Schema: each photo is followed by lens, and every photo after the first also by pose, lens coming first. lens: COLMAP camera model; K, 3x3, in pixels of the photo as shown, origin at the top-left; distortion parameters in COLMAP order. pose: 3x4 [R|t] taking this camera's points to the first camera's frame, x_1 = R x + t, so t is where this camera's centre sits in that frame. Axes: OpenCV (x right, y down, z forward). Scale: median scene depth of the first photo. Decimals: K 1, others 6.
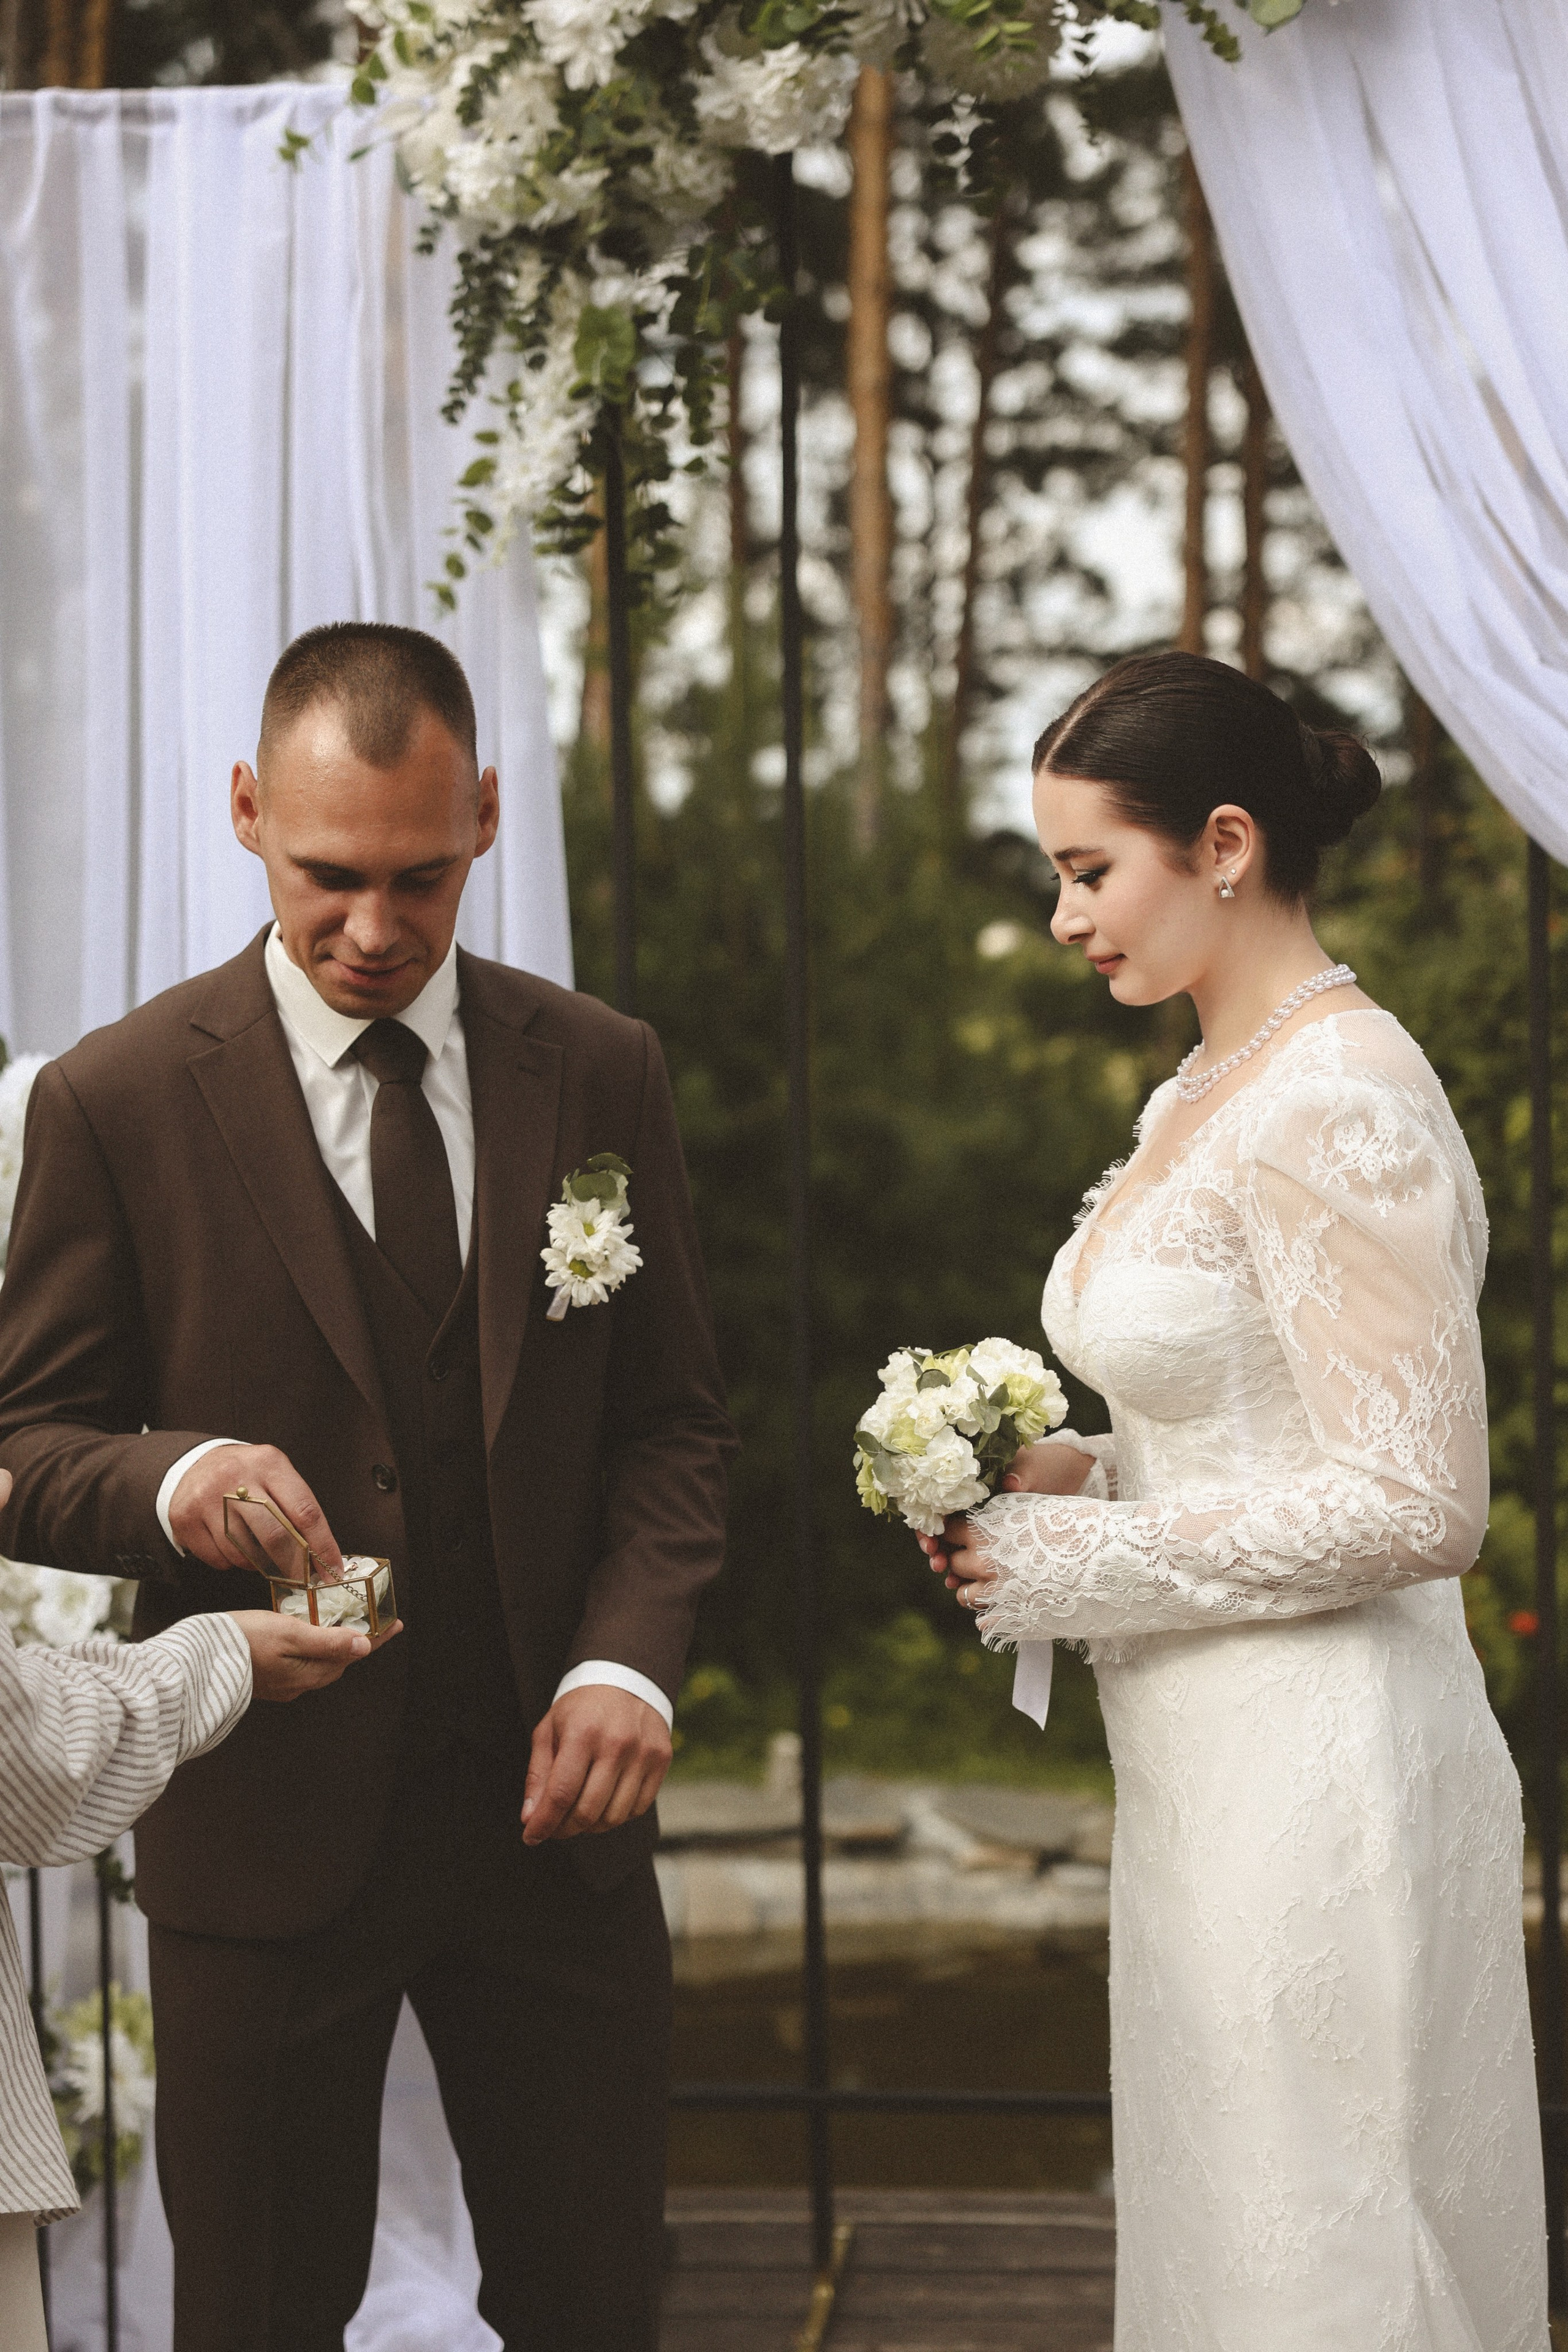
lens RADIAL K [[4479.8, 0, 777.7], [0, 4479.8, 1241.8], [0, 0, 1]] dist [0.054670, 0.007536]
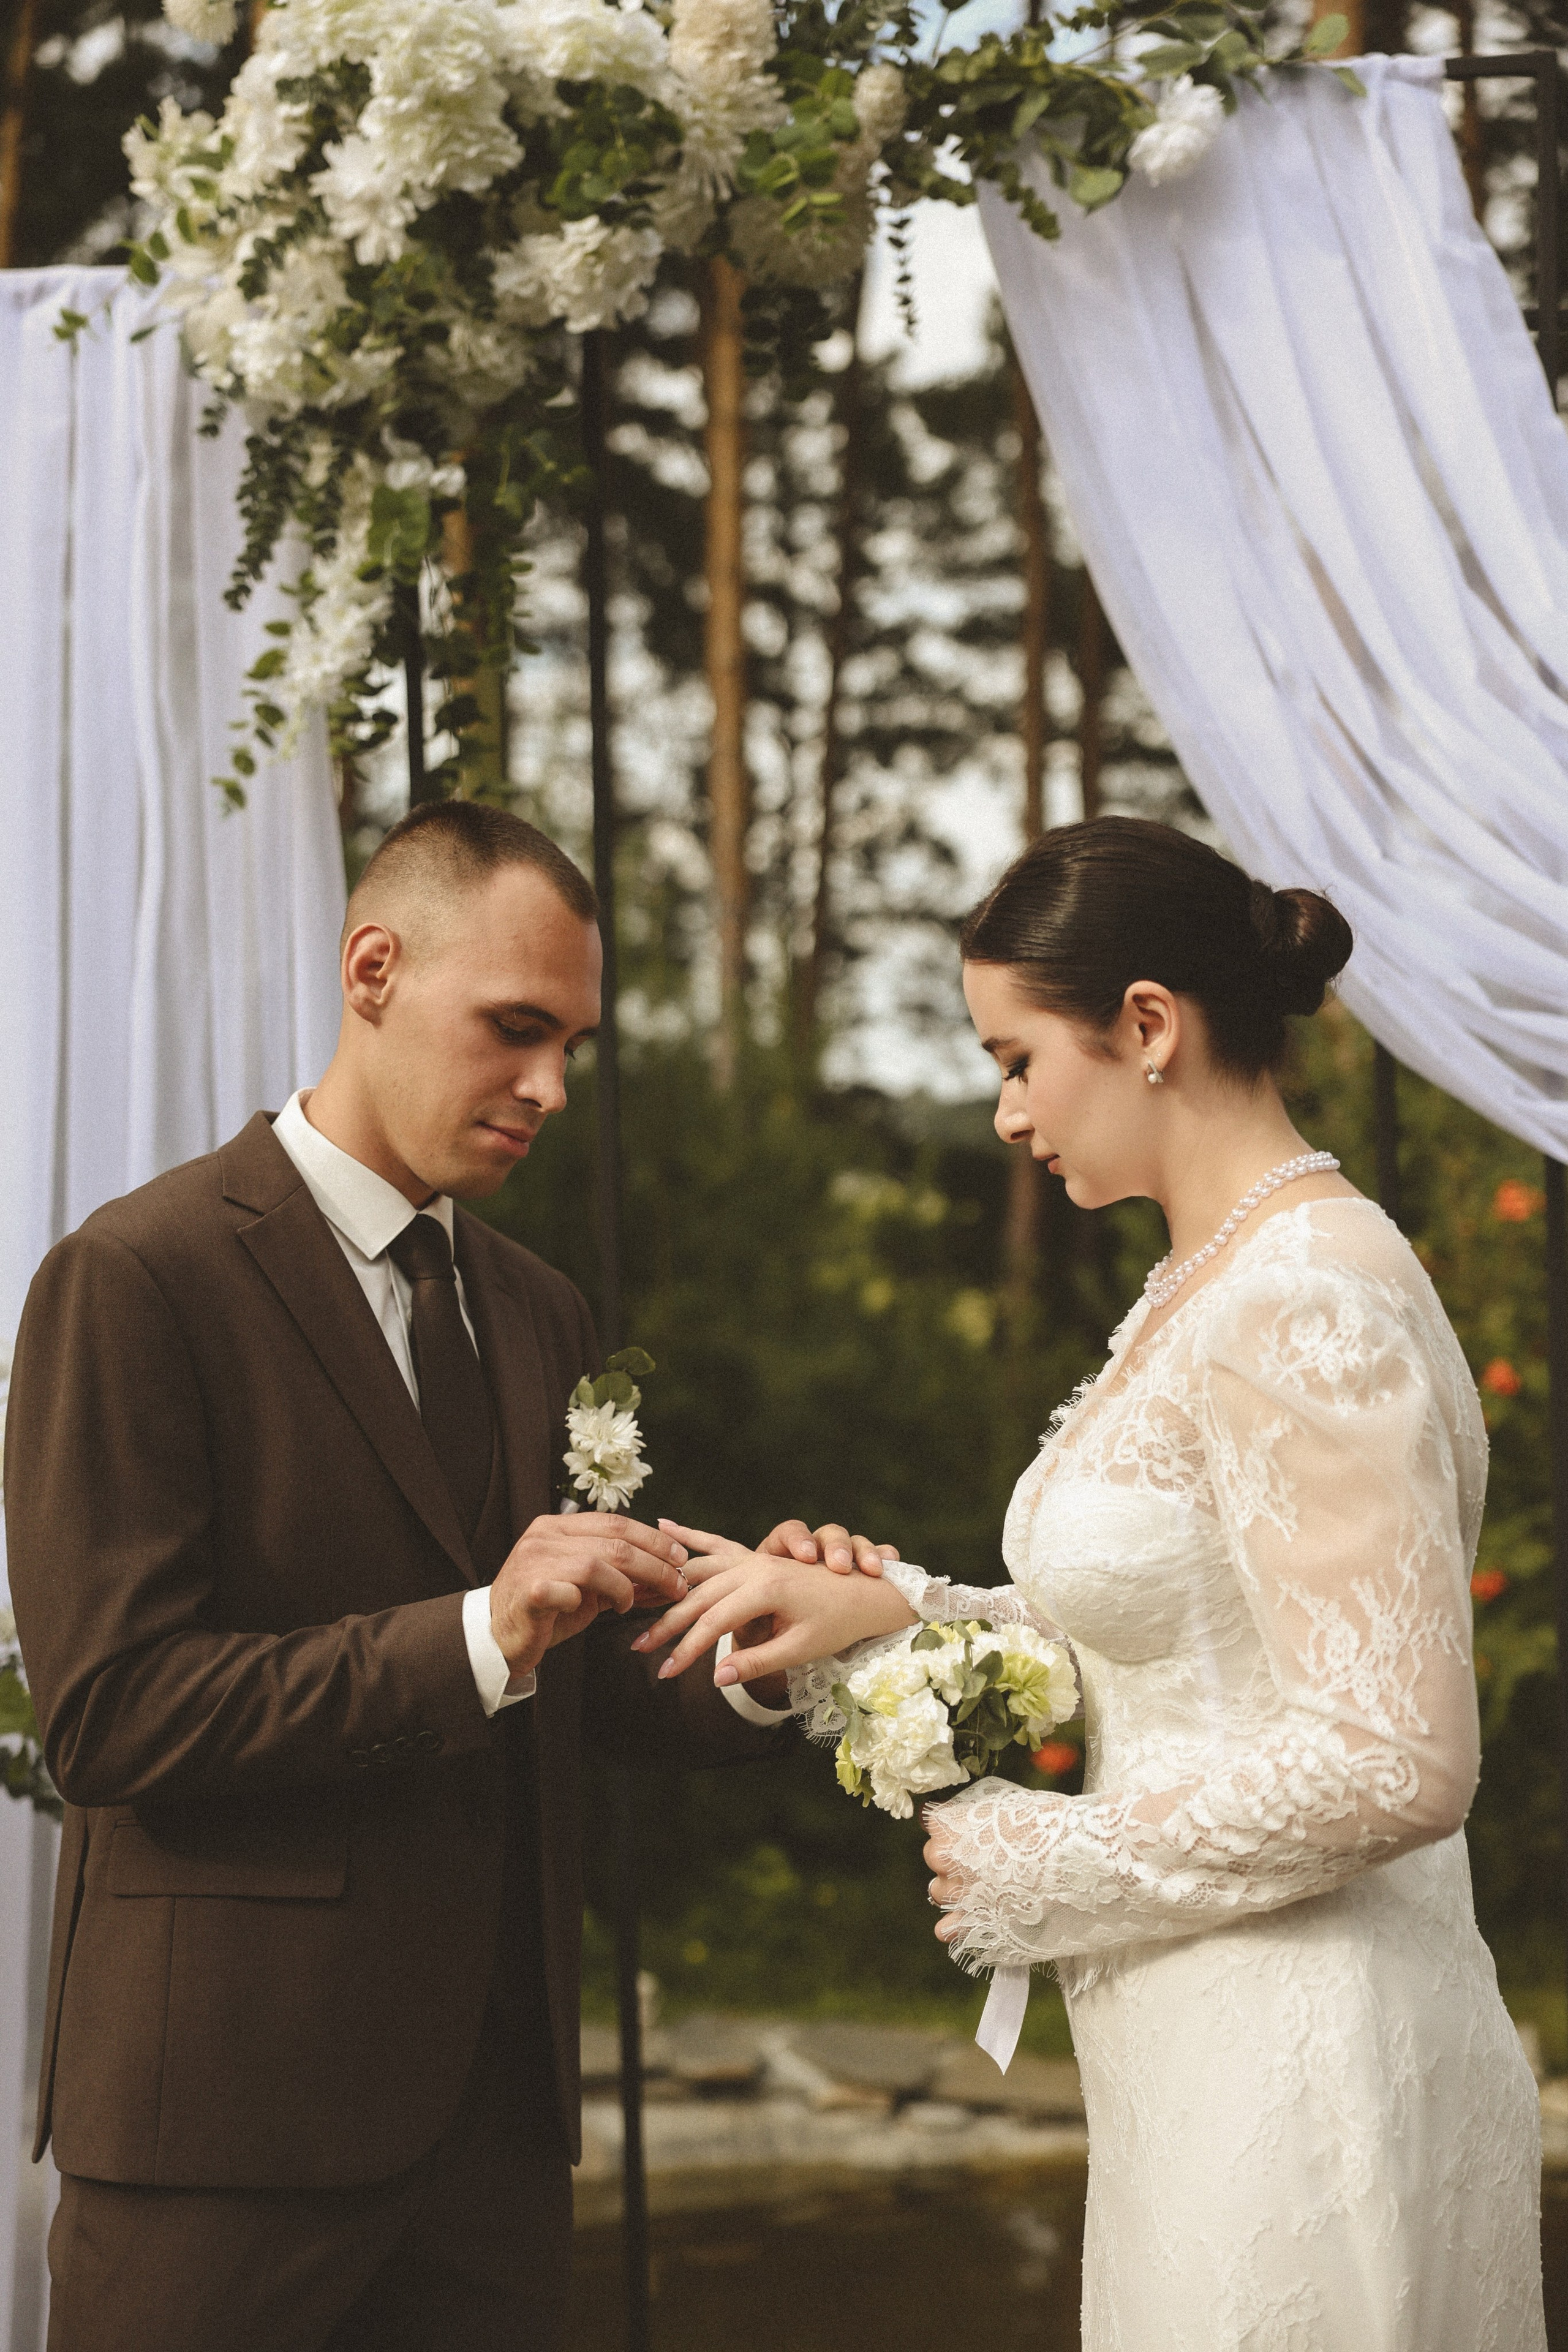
lens RADIAL K [[4267.7, 0, 784.0], [0, 4267.7, 1176.0], [0, 0, 1]] dist [0.024115, -0.025295]
pose [[0.999438, -0.010184, 0.031946, 0.012673], [0.012414, 0.997442, -0.070391, 0.001747], [-0.031147, 0.070748, 0.997008, 0.104502]]
